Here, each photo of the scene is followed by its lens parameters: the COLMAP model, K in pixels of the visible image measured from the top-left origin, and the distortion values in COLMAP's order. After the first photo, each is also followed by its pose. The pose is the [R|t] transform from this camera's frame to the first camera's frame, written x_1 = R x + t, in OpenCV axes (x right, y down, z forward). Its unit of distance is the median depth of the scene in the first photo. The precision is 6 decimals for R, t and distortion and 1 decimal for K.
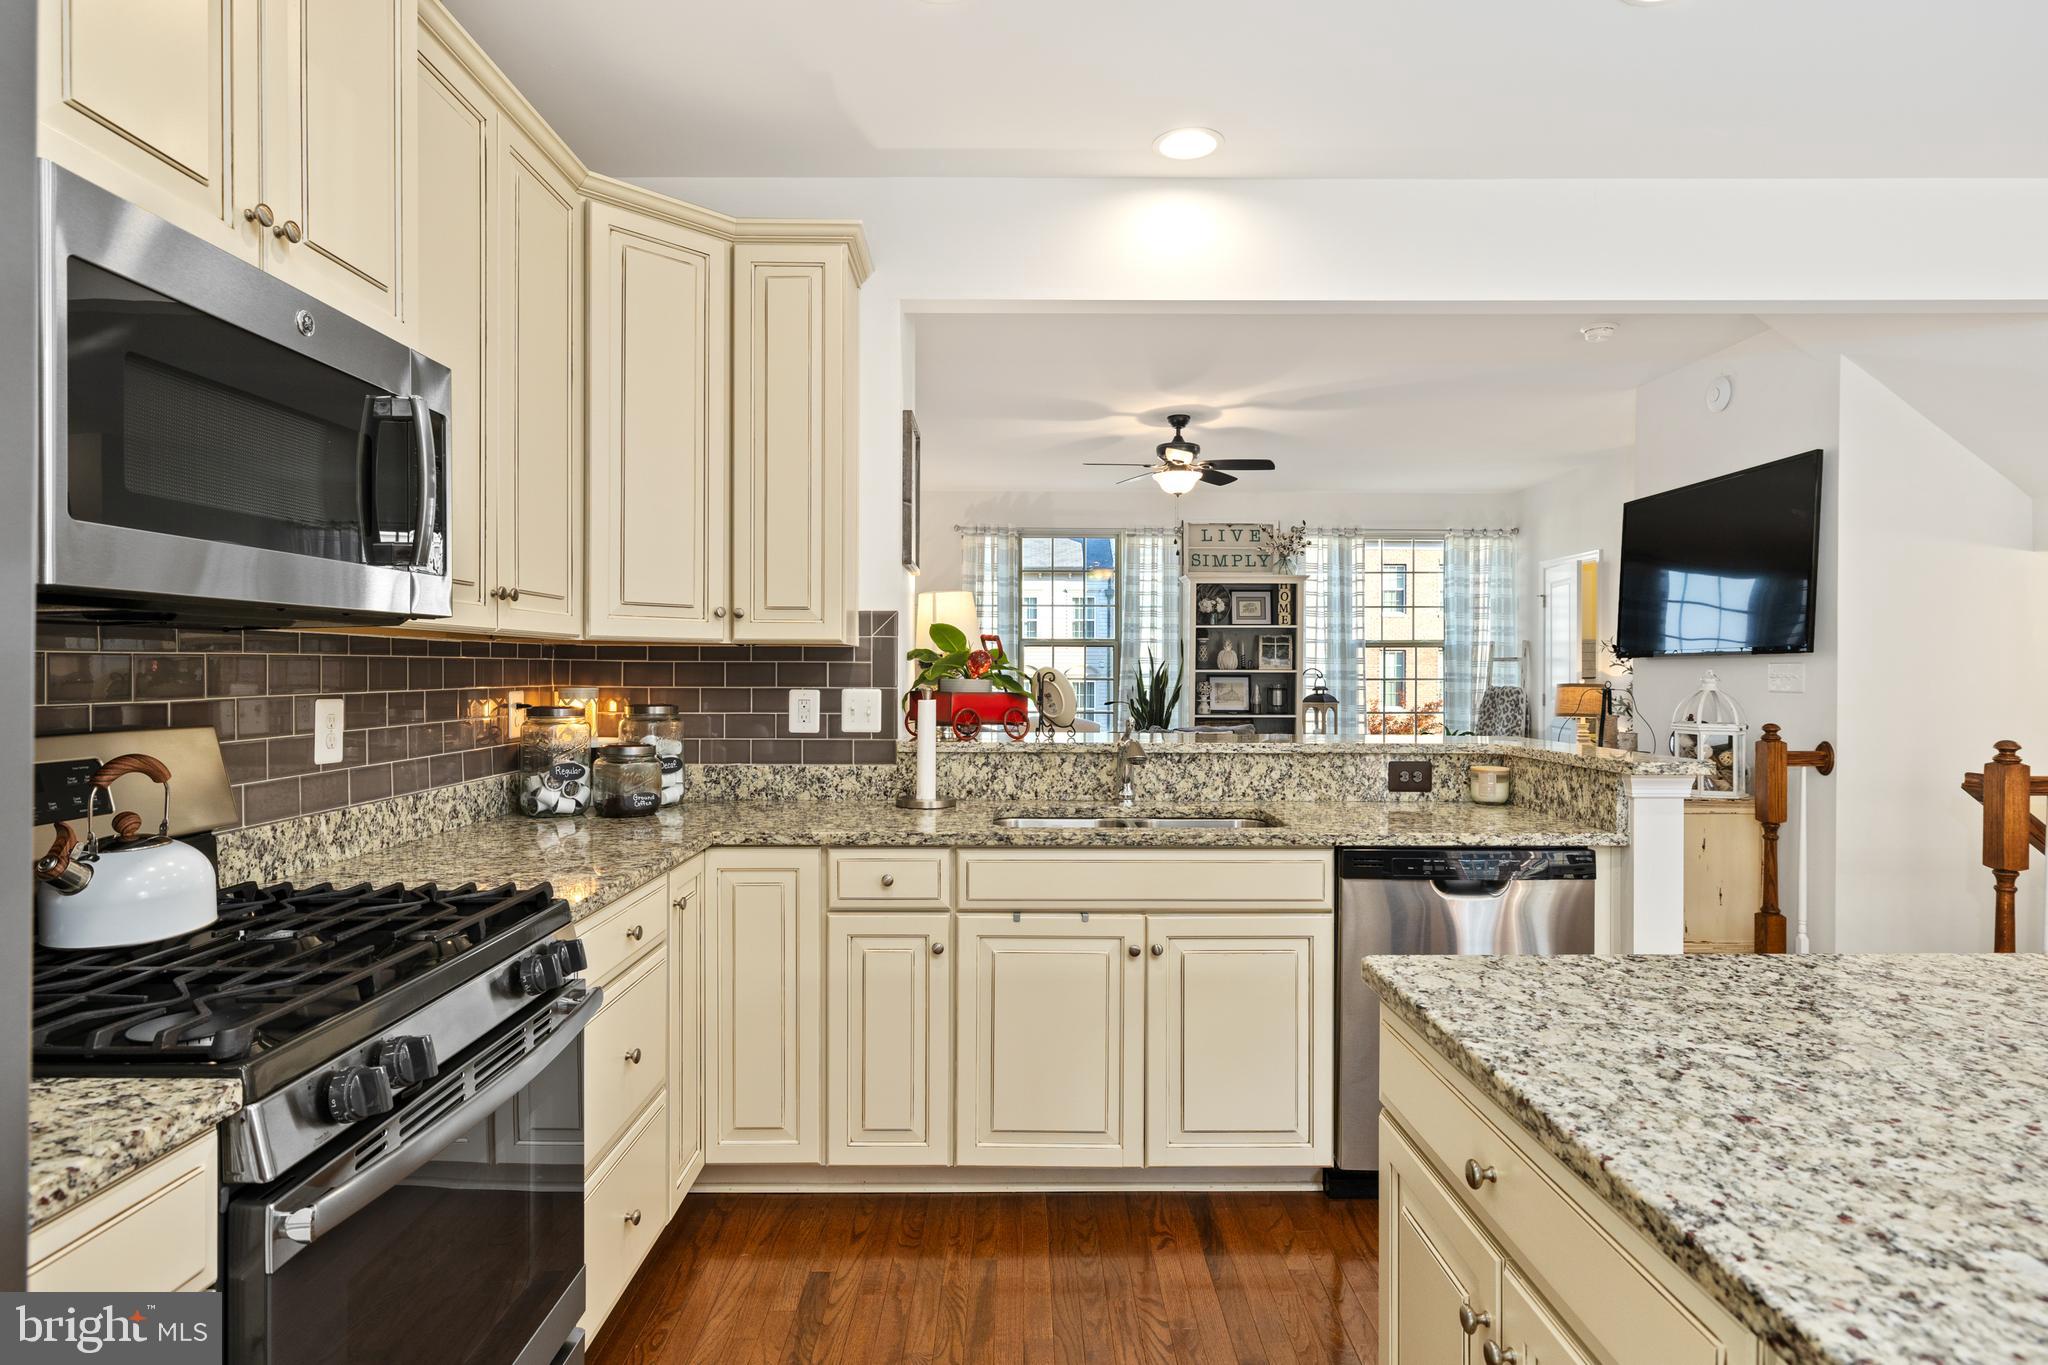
lens RADIAL K [[1102.2, 0, 1017.5], [0, 1102.2, 676.7], [0, 0, 1]] dist [-0.005576, 0.000259]
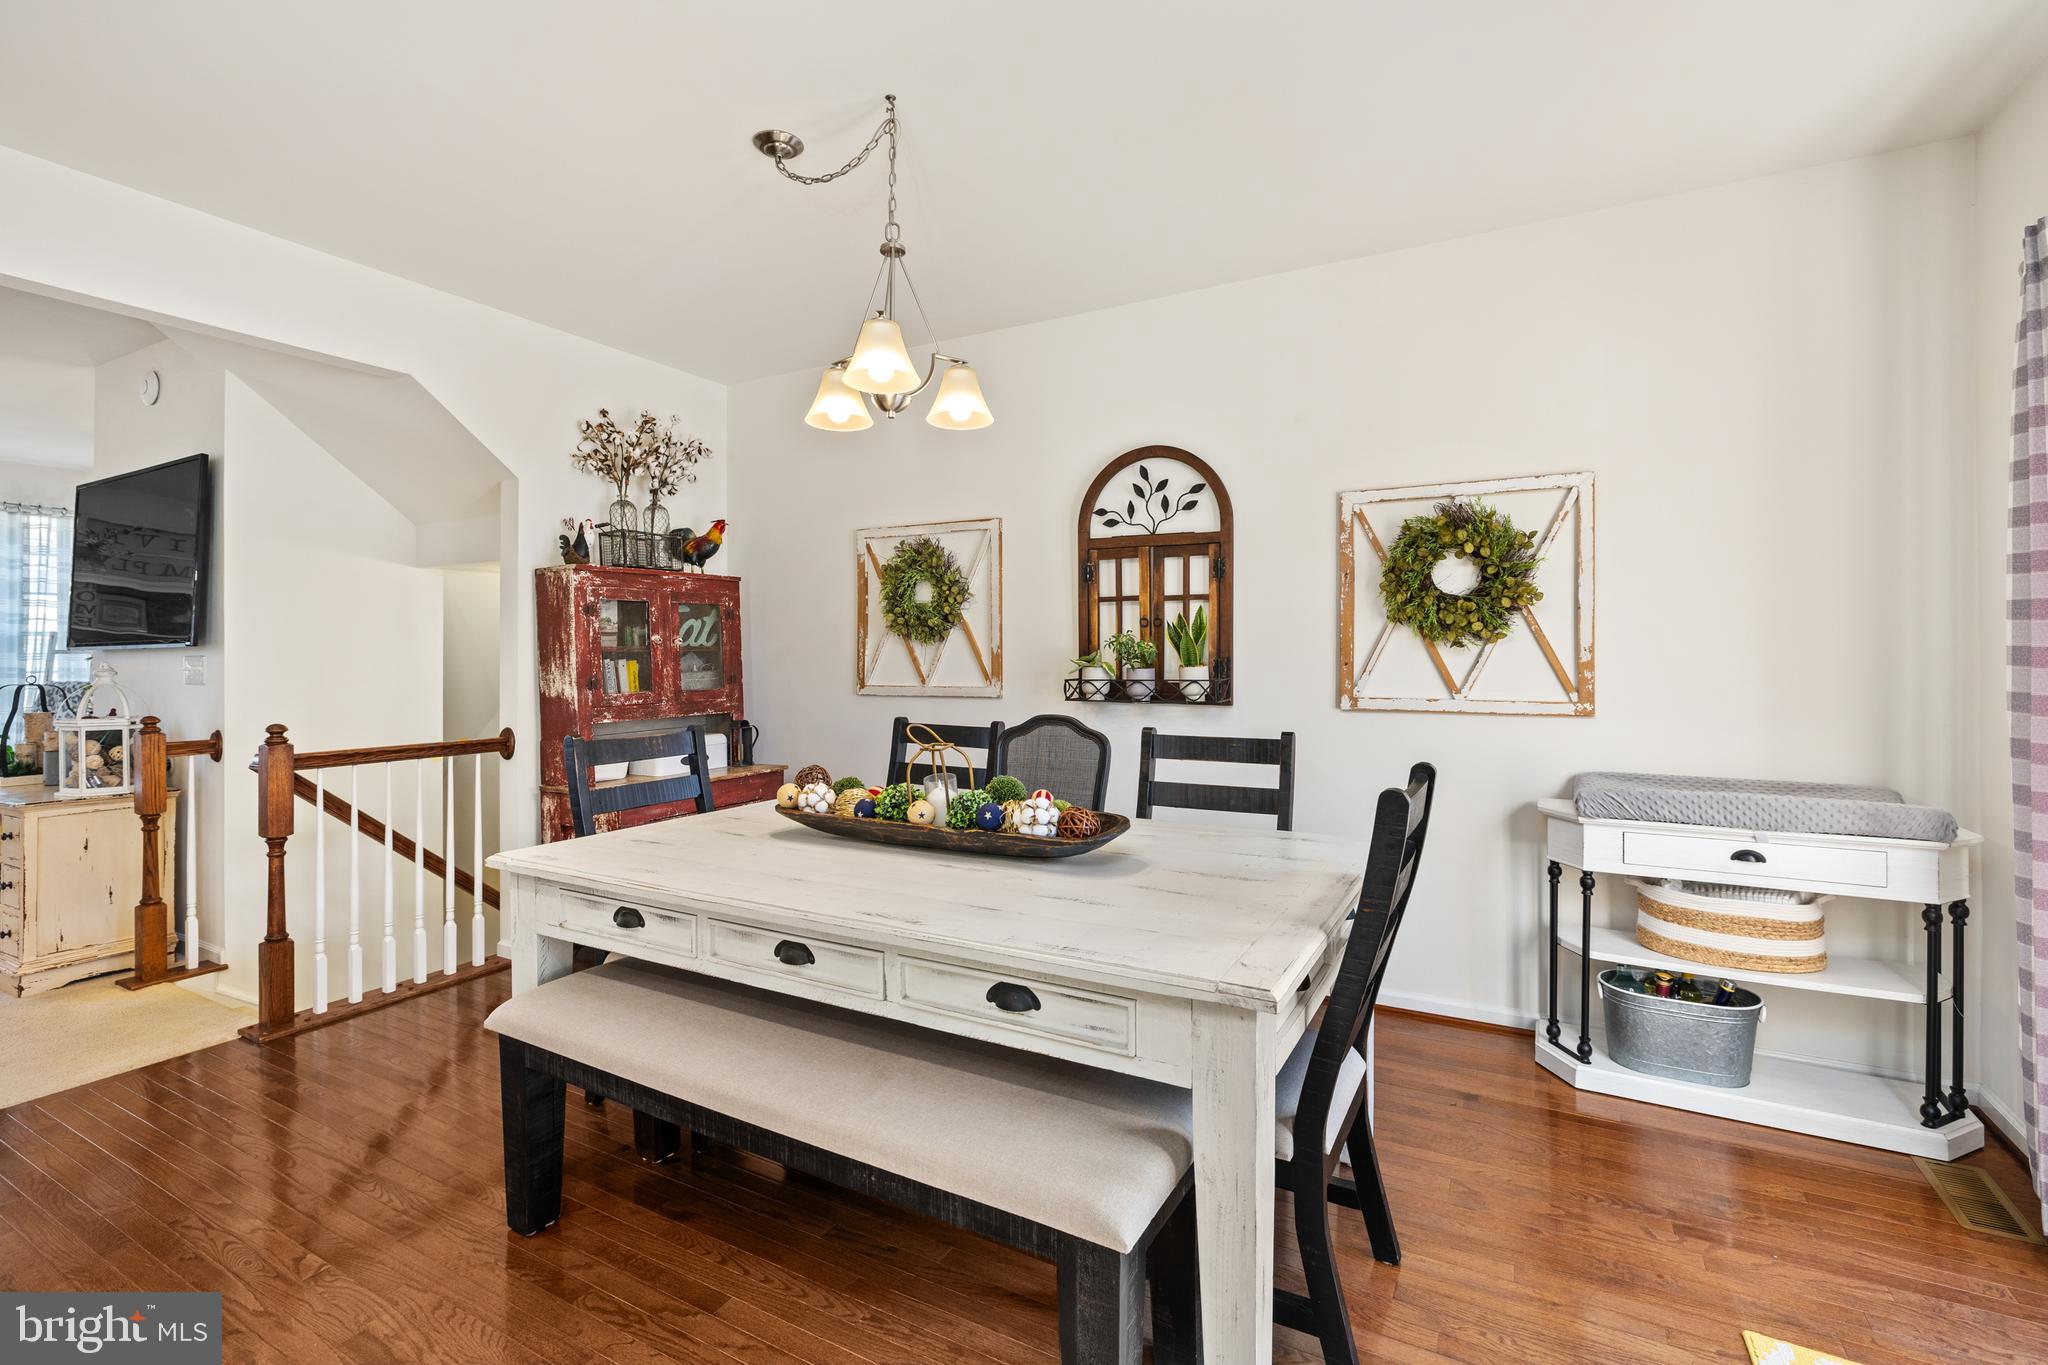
lens RADIAL K [[901.6, 0, 1038.3], [0, 901.6, 654.6], [0, 0, 1]] dist [-0.009702, 0.002294]
pose [[0.475334, 0.002920, 0.879801, 0.461422], [0.009271, 0.999922, -0.008328, 0.000521], [-0.879757, 0.012116, 0.475270, -0.148722]]
